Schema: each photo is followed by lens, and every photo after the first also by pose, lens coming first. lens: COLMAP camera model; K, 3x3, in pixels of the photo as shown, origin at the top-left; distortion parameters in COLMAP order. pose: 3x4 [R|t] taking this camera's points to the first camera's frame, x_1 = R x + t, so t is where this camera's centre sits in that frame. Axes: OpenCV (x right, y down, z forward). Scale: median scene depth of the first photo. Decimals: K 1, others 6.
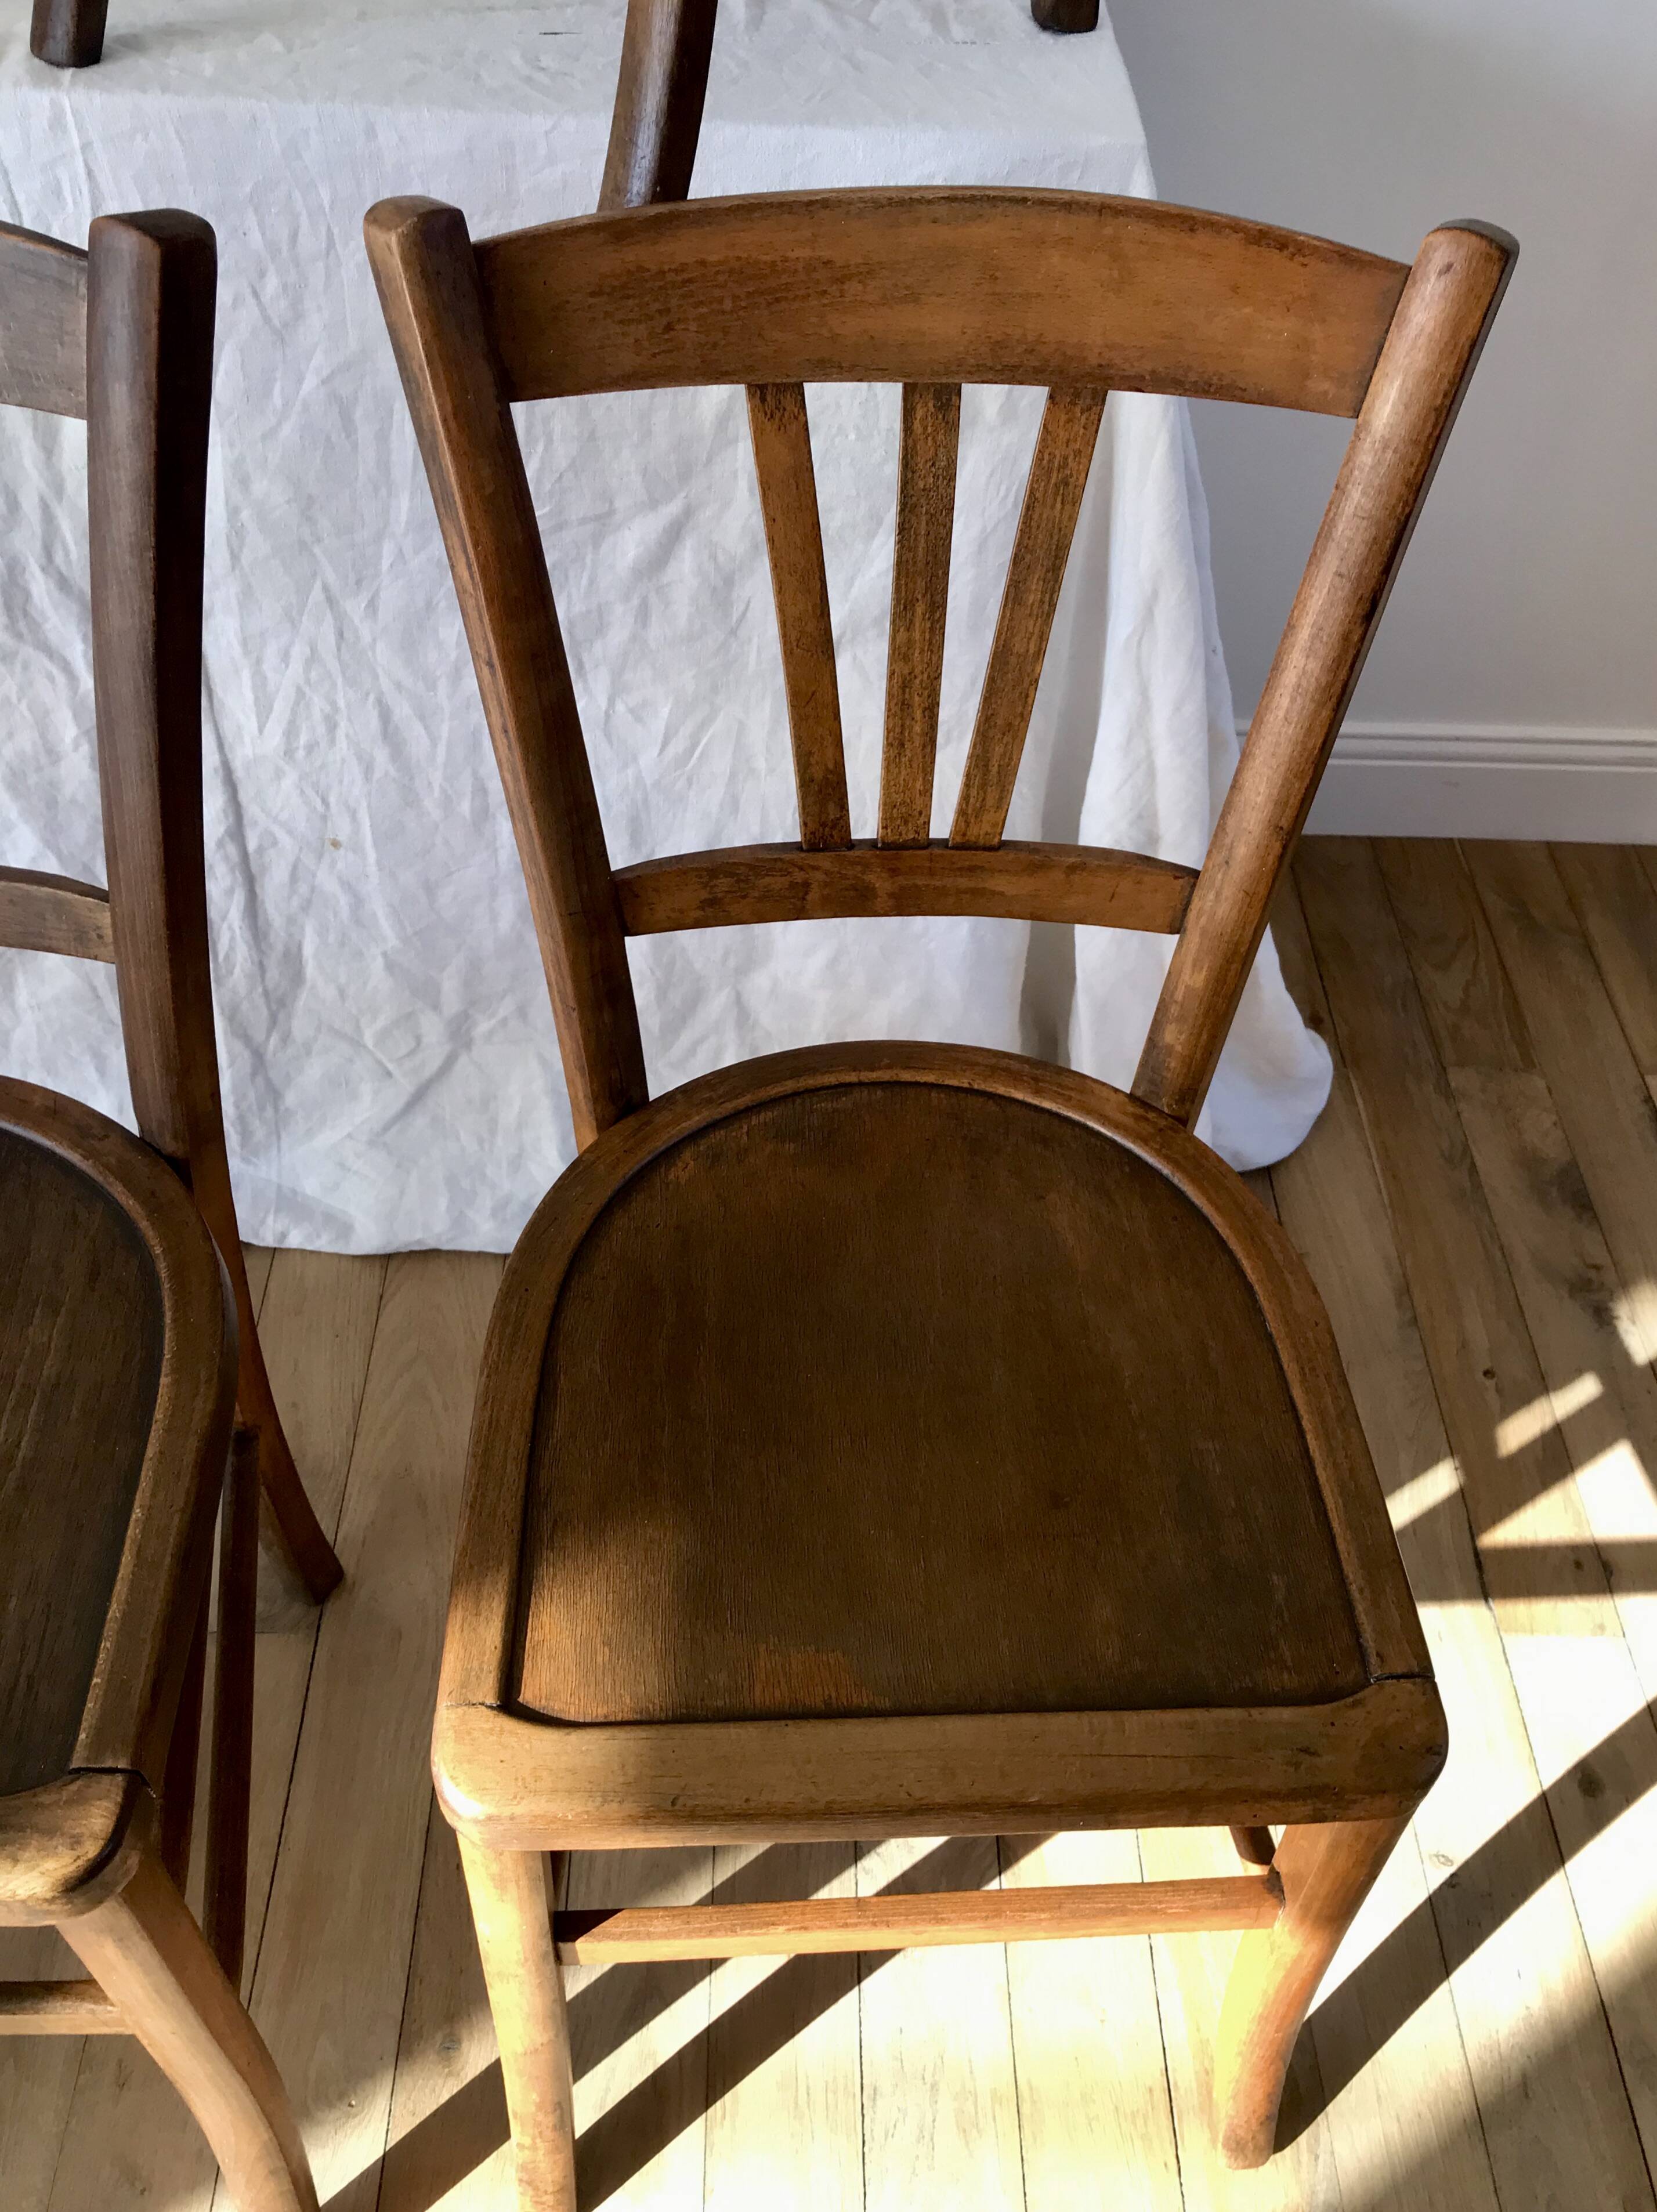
lens RADIAL K [[1937.7, 0, 837.1], [0, 1937.7, 1111.5], [0, 0, 1]] dist [0.022443, -0.017471]
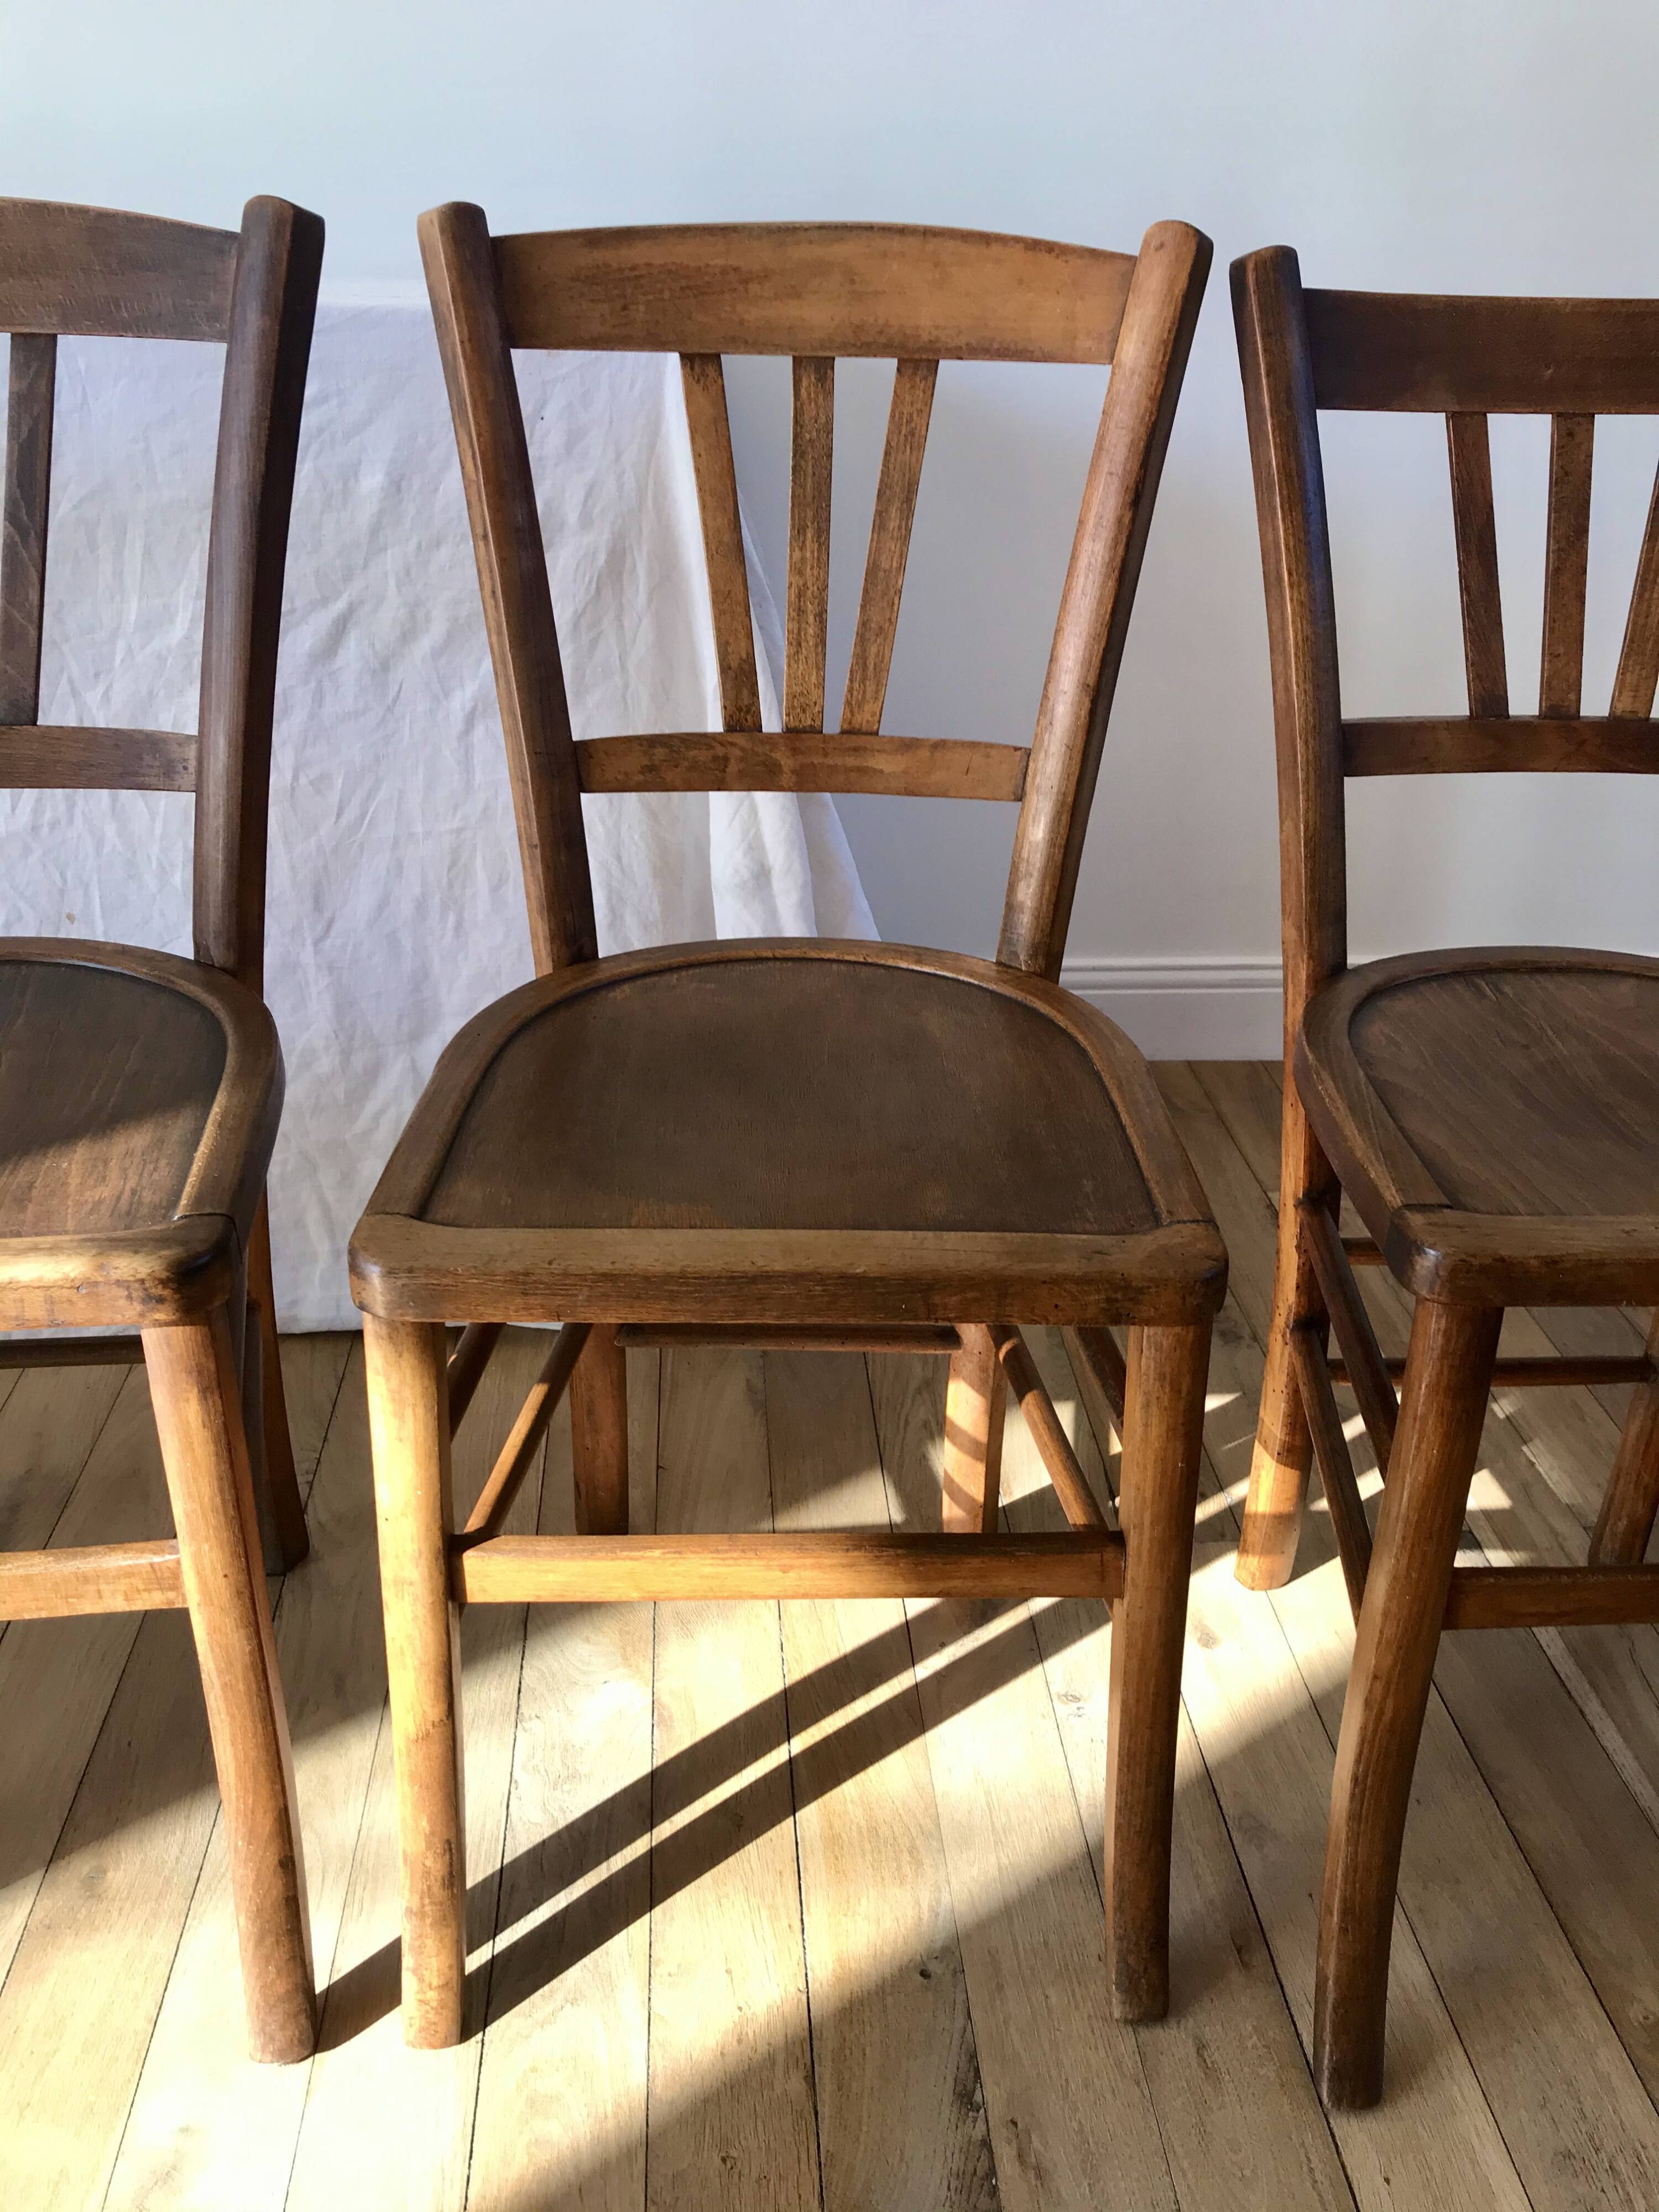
lens RADIAL K [[1825.4, 0, 836.8], [0, 1825.4, 1085.7], [0, 0, 1]] dist [0.038327, -0.039009]
pose [[0.999368, 0.005079, -0.035184, 0.100777], [-0.017272, 0.934432, -0.355723, 0.513056], [0.031070, 0.356106, 0.933929, -0.046234]]
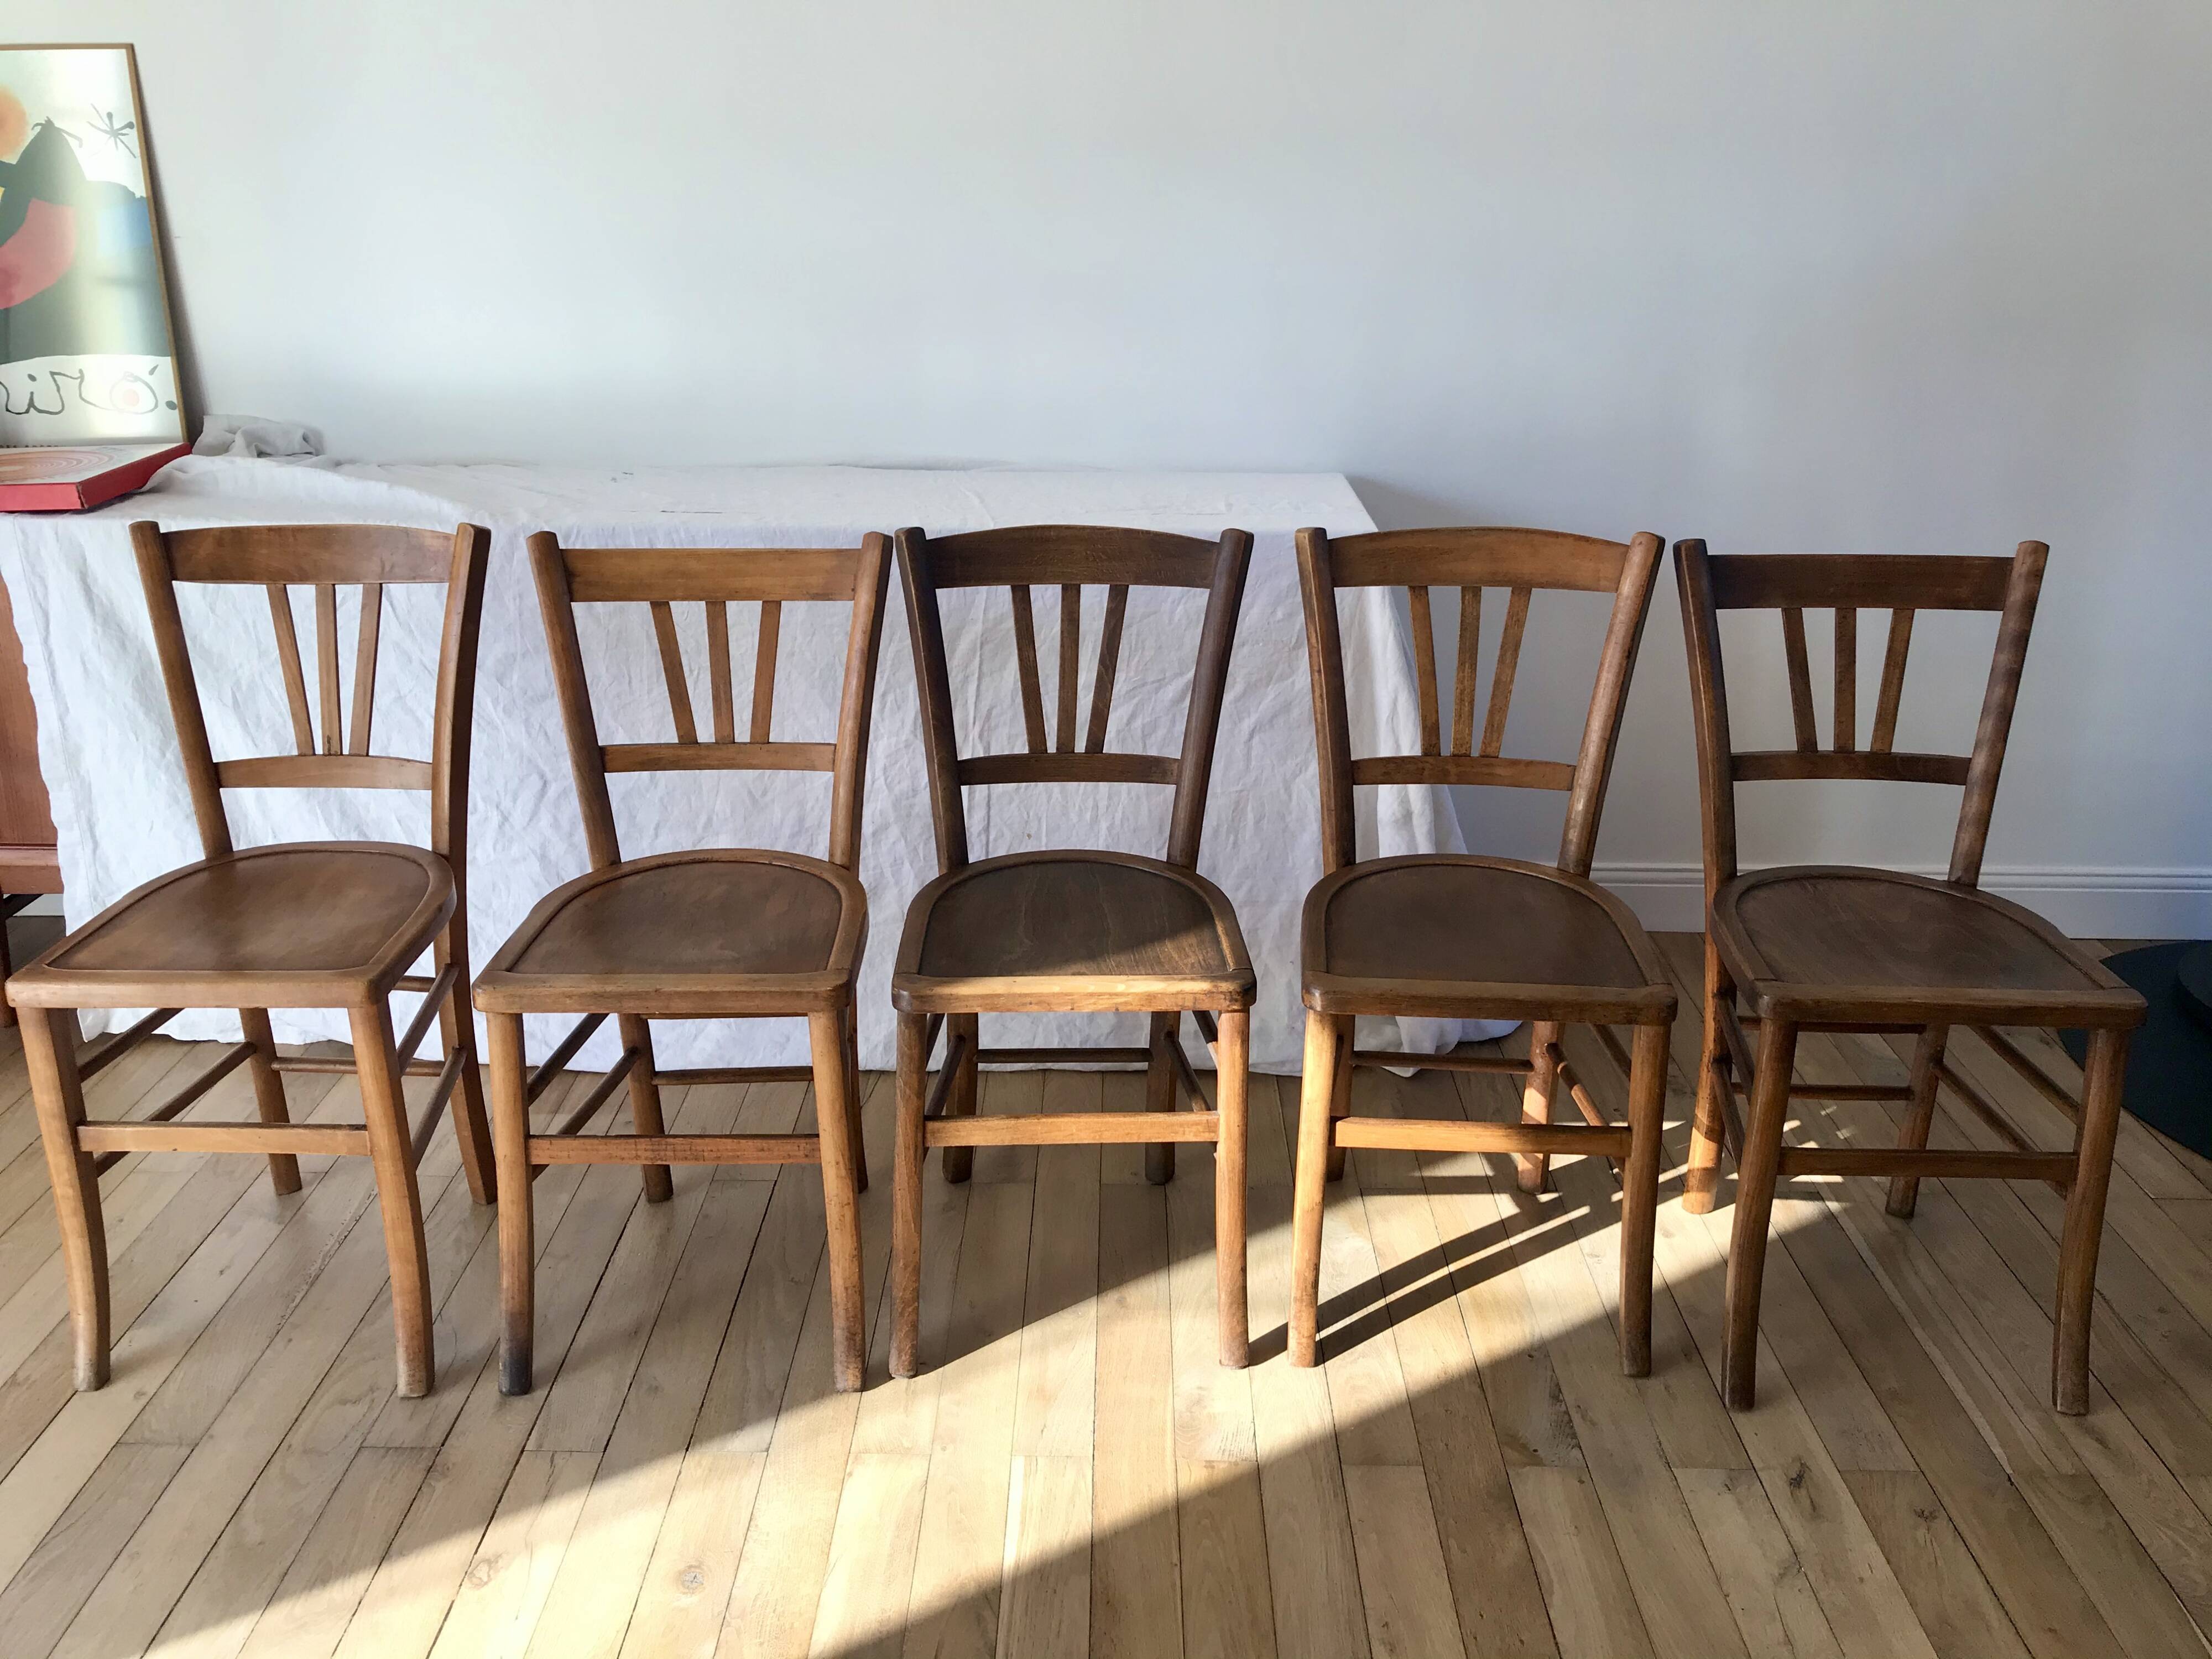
lens RADIAL K [[1825.4, 0, 1098.2], [0, 1825.4, 809.7], [0, 0, 1]] dist [0.038327, -0.039009]
pose [[0.991572, 0.012803, -0.128926, -0.134815], [-0.068297, 0.897270, -0.436168, 1.052174], [0.110097, 0.441297, 0.890582, -1.245924]]
